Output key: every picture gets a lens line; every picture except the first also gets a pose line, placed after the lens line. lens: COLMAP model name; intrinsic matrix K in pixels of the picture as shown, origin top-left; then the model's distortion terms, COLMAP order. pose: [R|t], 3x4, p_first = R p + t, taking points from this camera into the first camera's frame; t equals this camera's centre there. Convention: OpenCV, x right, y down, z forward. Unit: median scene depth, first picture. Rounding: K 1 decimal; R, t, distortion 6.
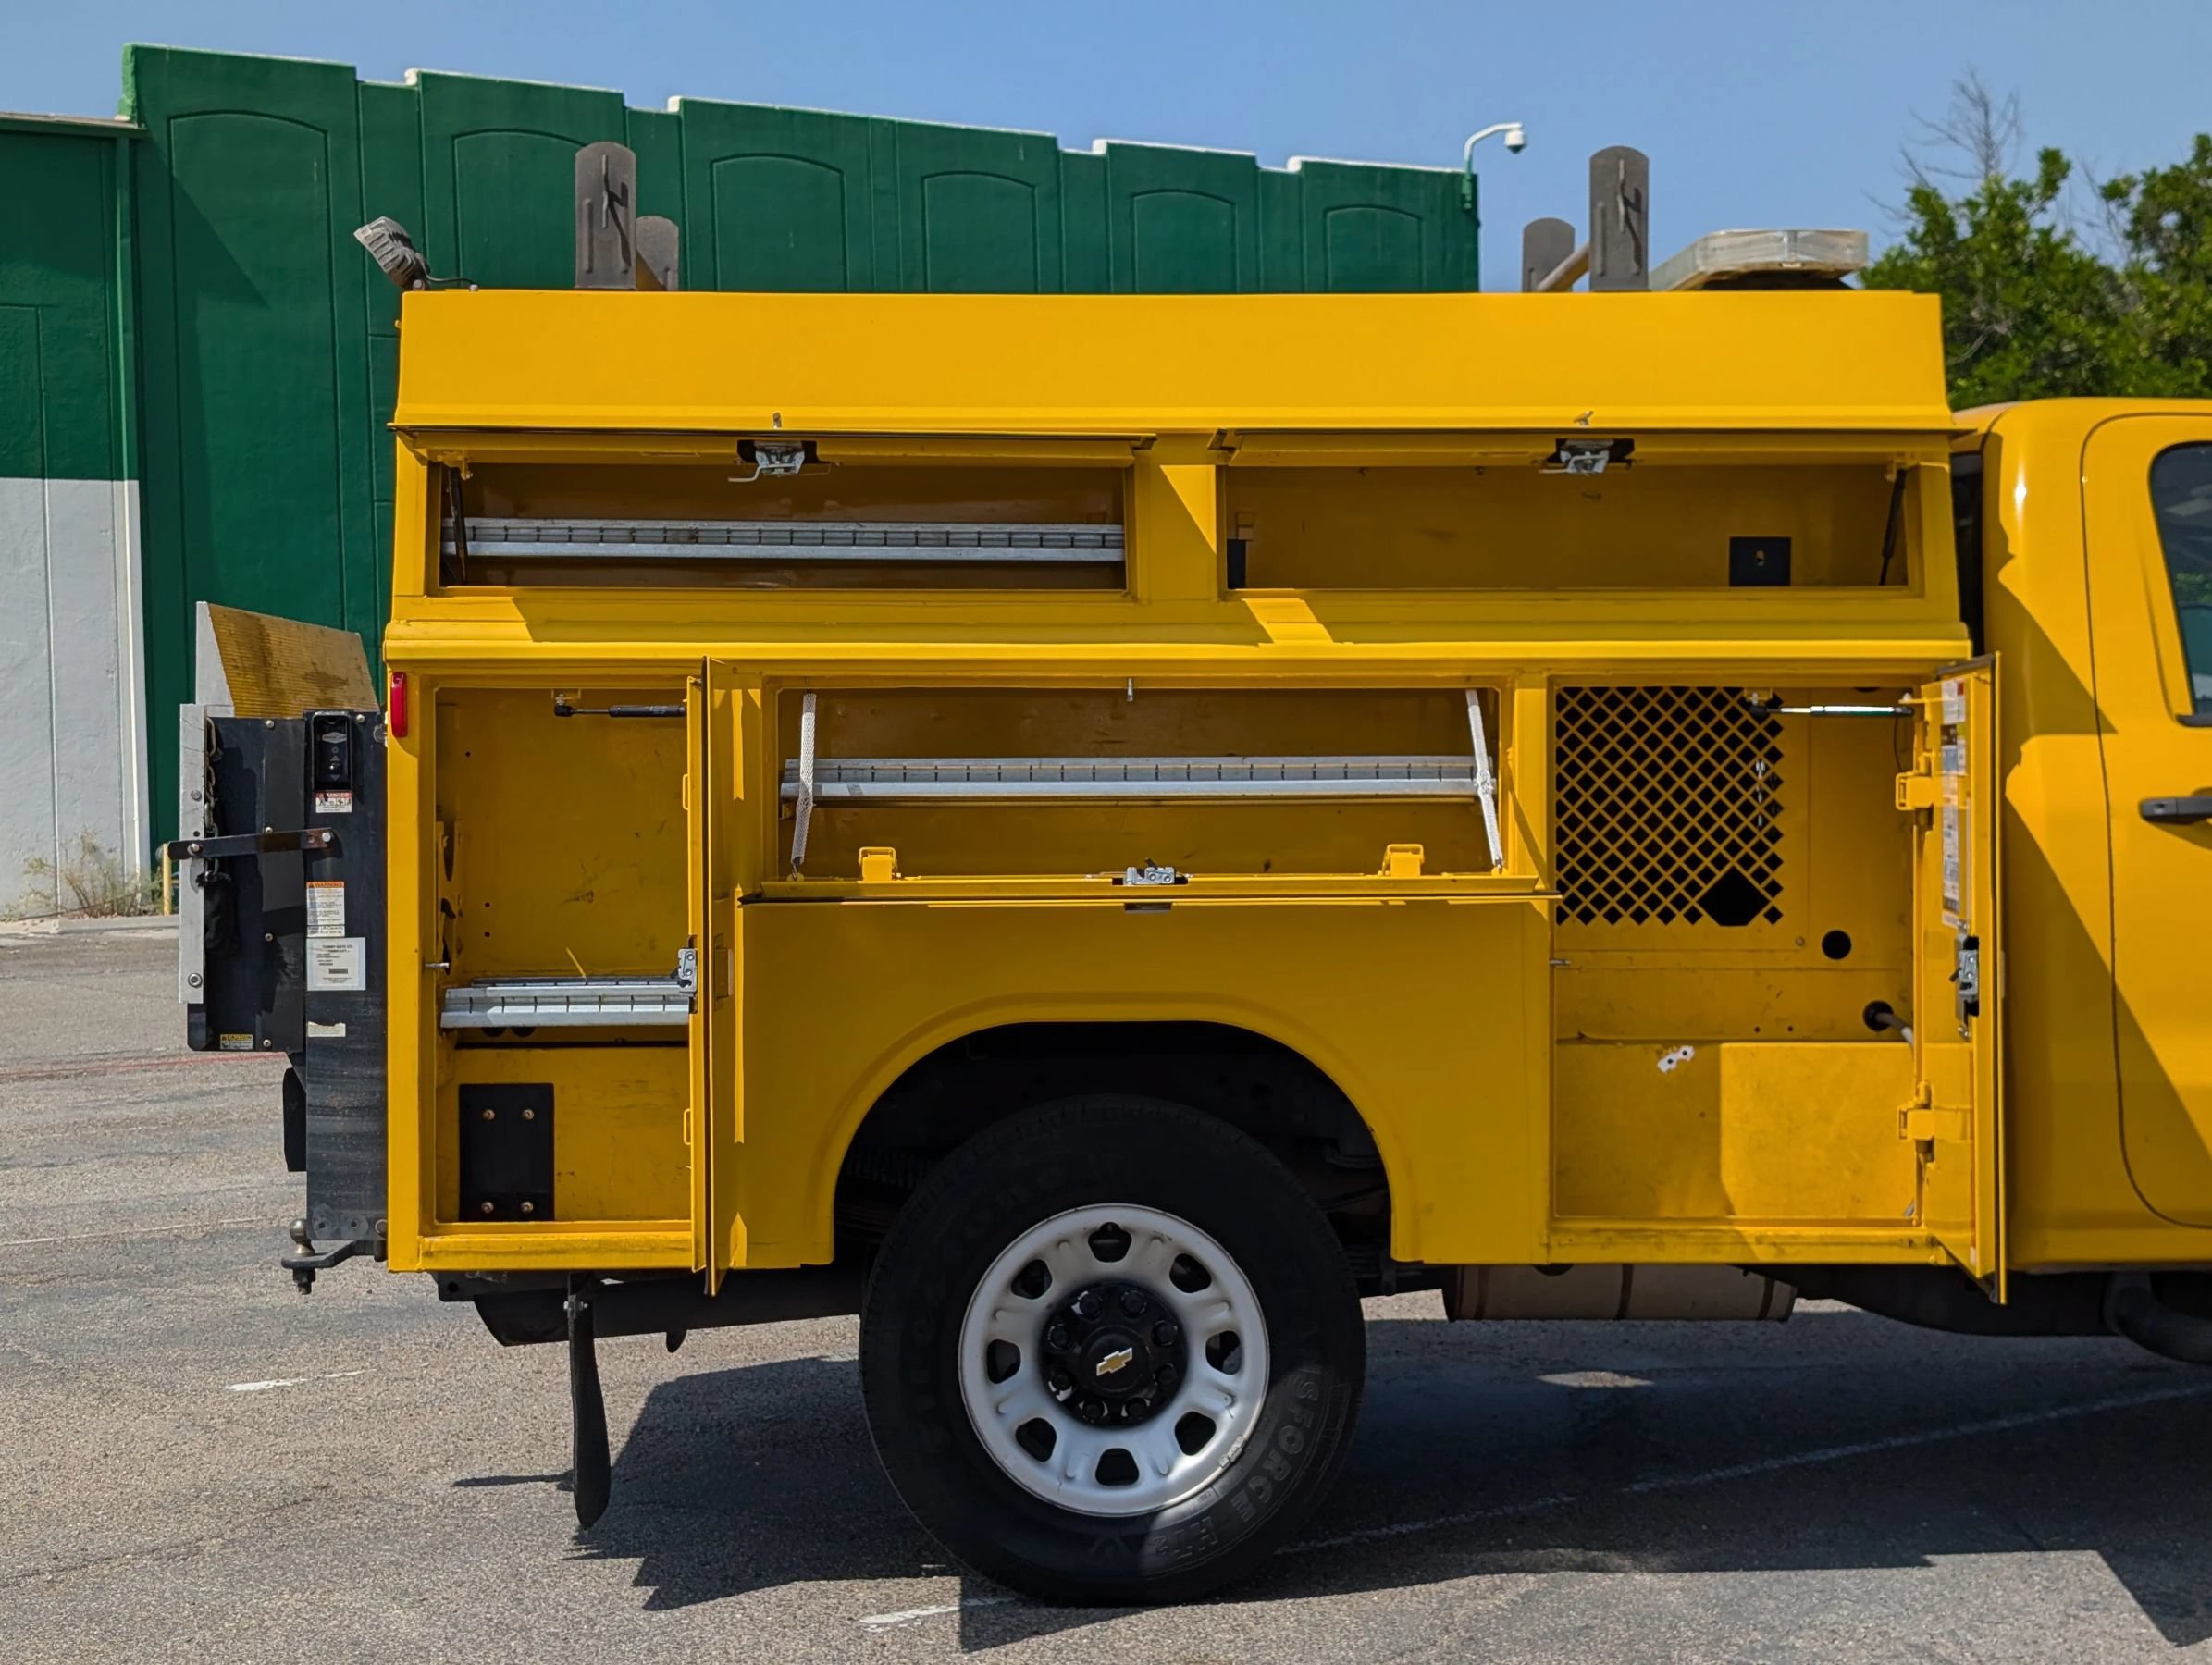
lens RADIAL K [[3614.4, 0, 1106.0], [0, 3614.4, 832.5], [0, 0, 1]] dist [0.254081, -1.205278]
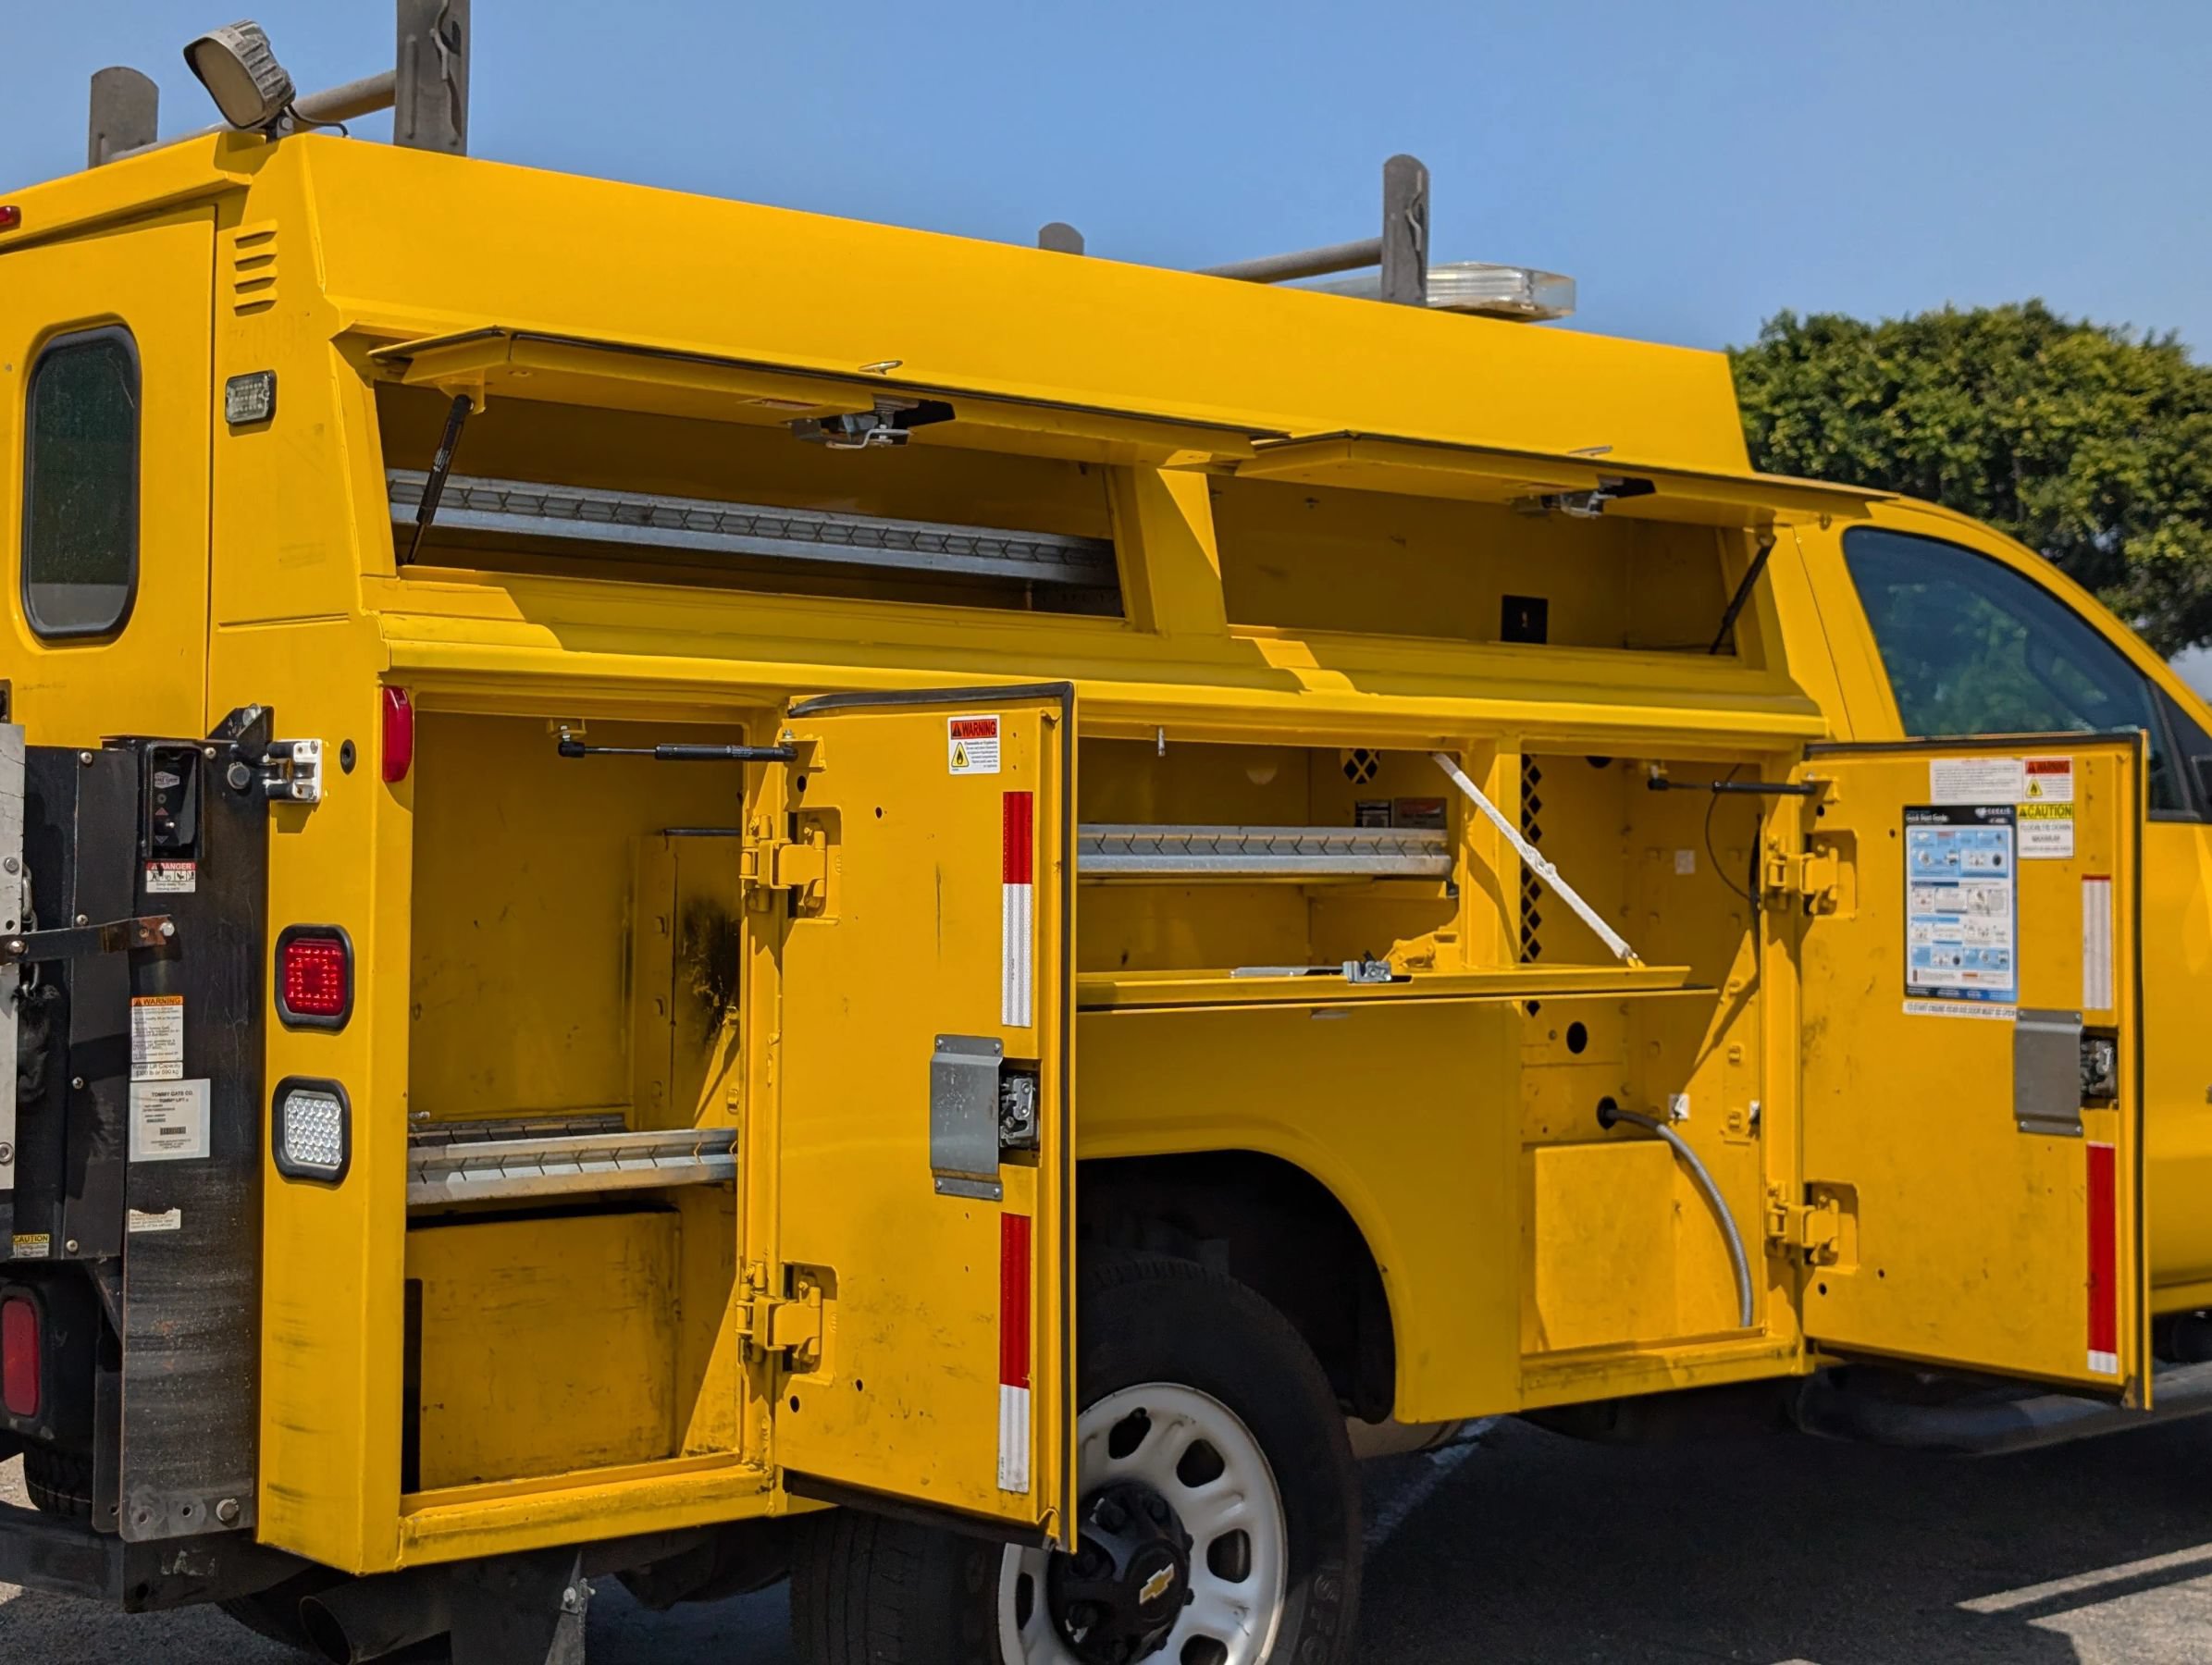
lens RADIAL K [[3613.5, 0, 1102.2], [0, 3613.5, 789.2], [0, 0, 1]] dist [0.263248, -1.370798]
pose [[0.767679, 0.020714, 0.640500, -0.508140], [0.001441, 0.999419, -0.034047, -0.001325], [-0.640833, 0.027060, 0.767203, 0.376890]]
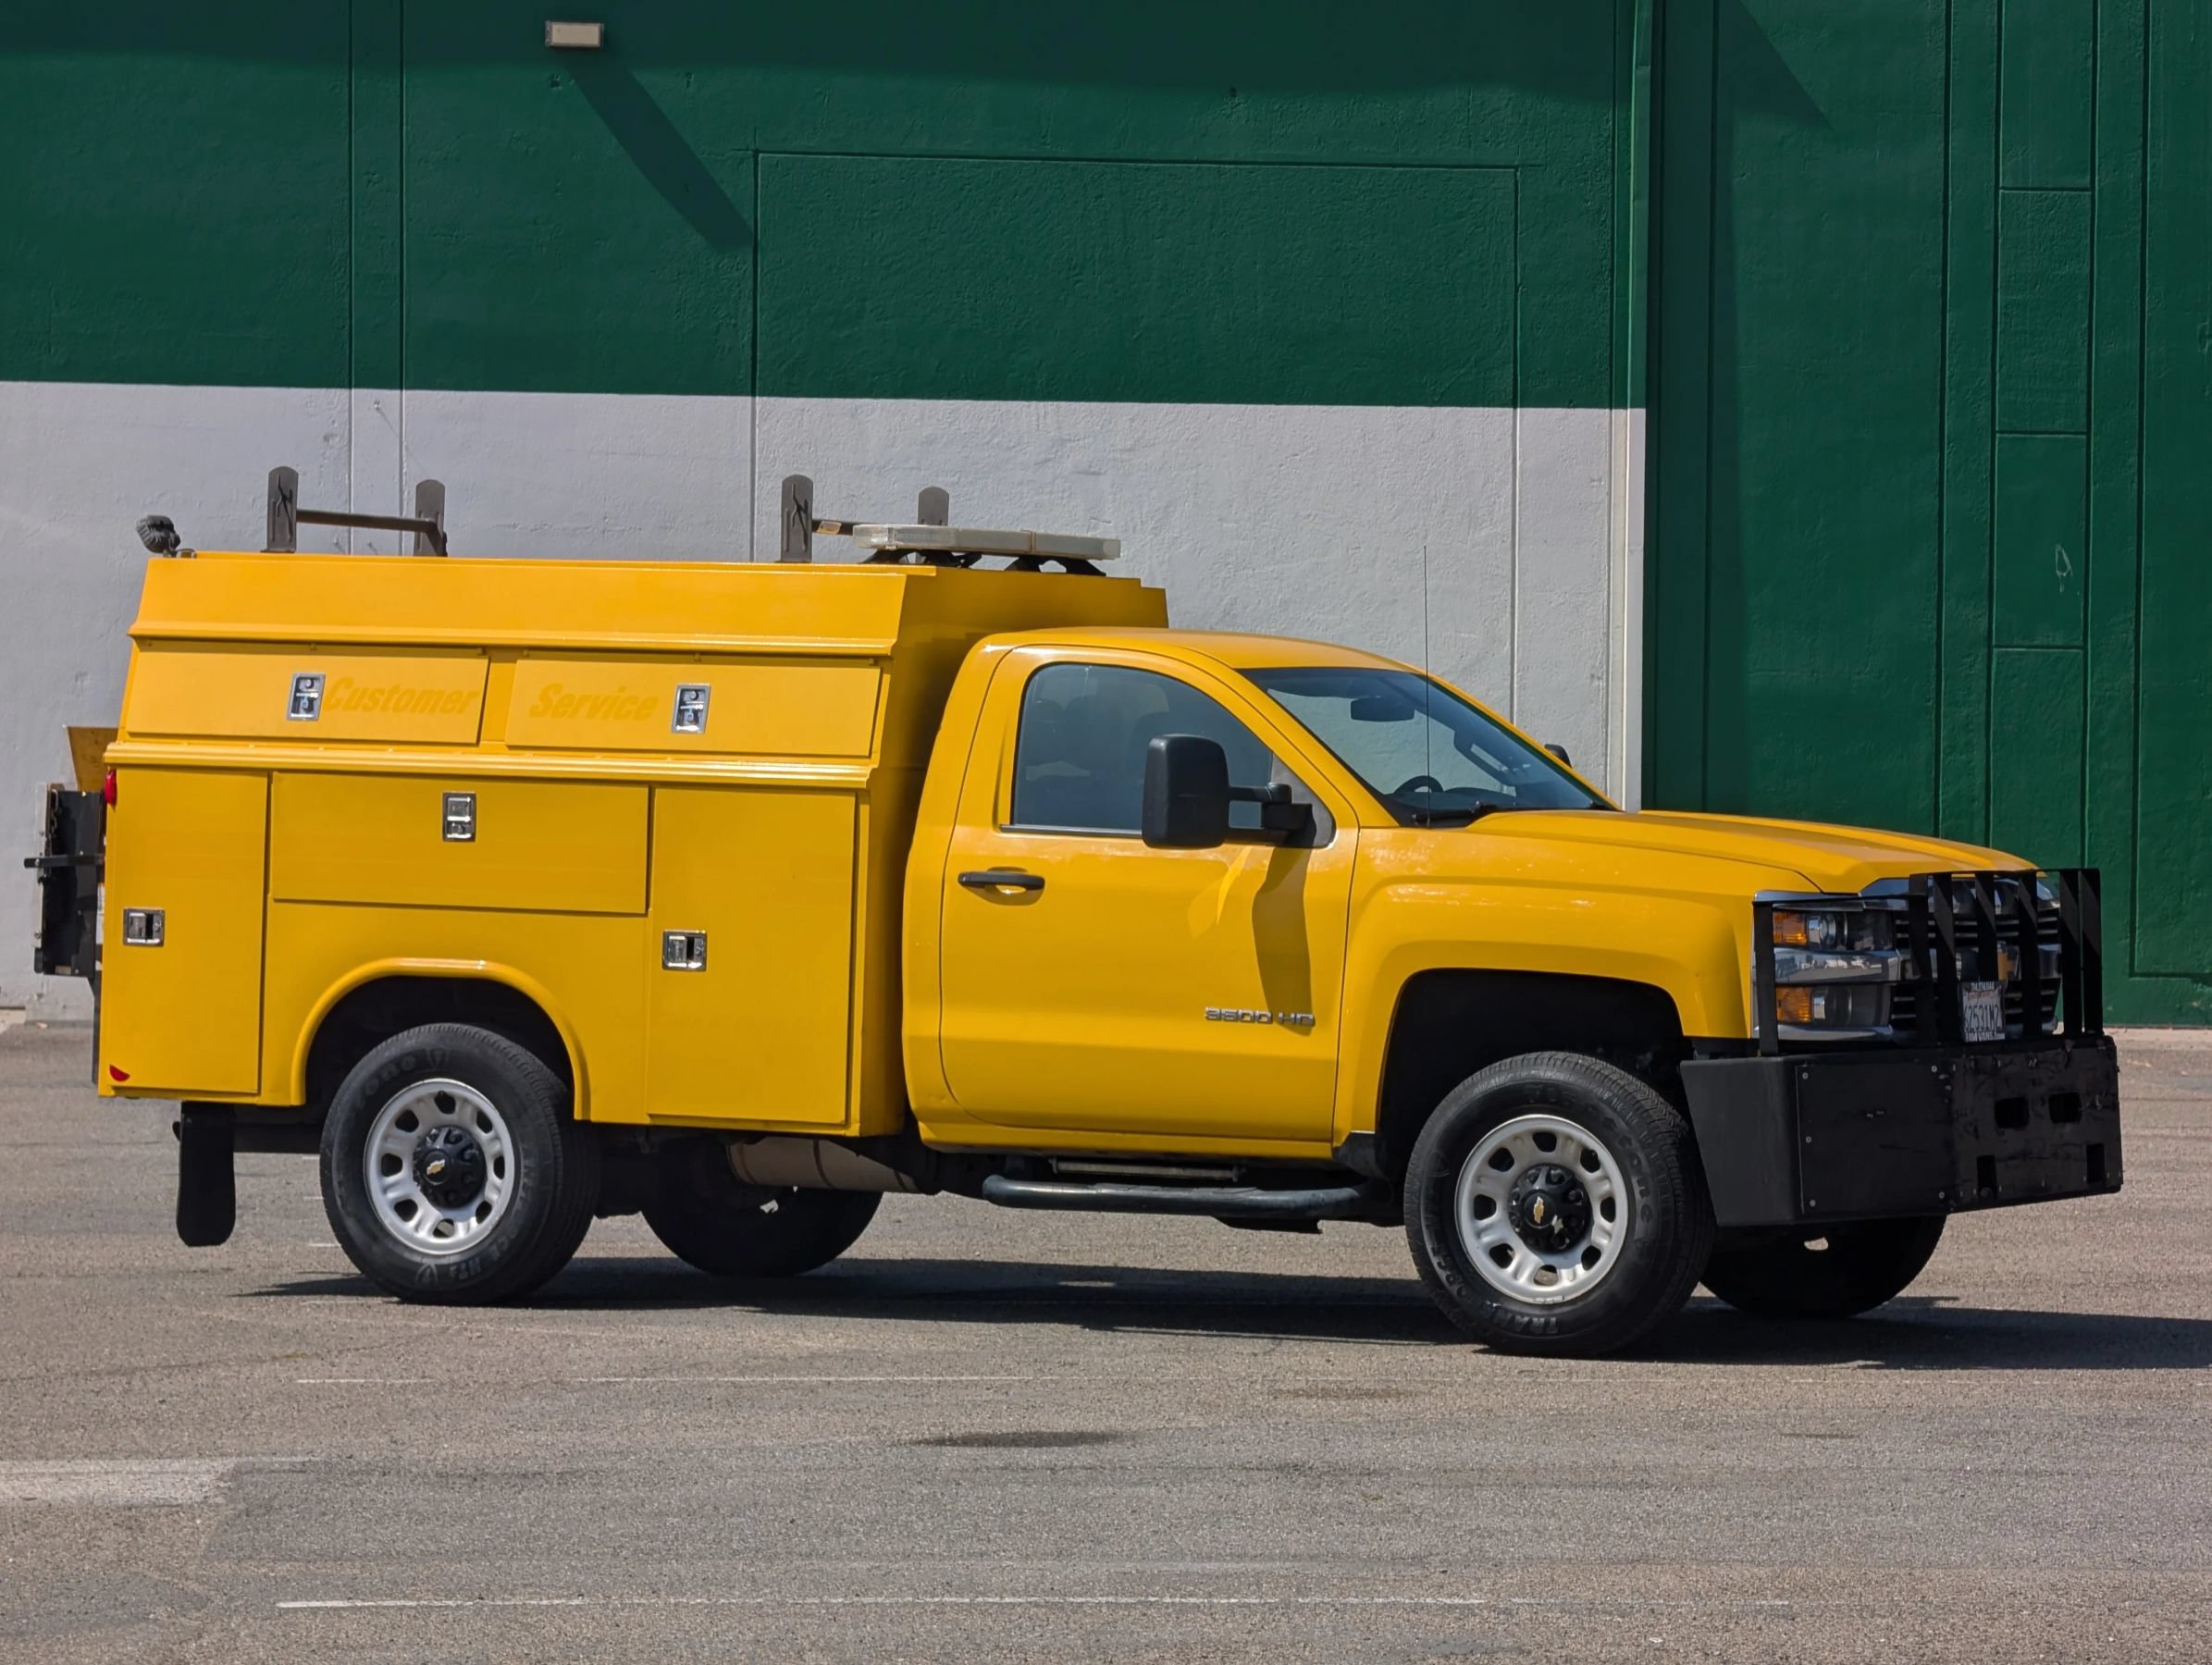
lens RADIAL K [[8088.2, 0, 1108.8], [0, 8088.2, 761.7], [0, 0, 1]] dist [0.448468, 0.203950]
pose [[0.877378, 0.029087, -0.478918, 2.131067], [-0.040613, 0.999081, -0.013723, -0.011442], [0.478079, 0.031491, 0.877752, -2.278836]]
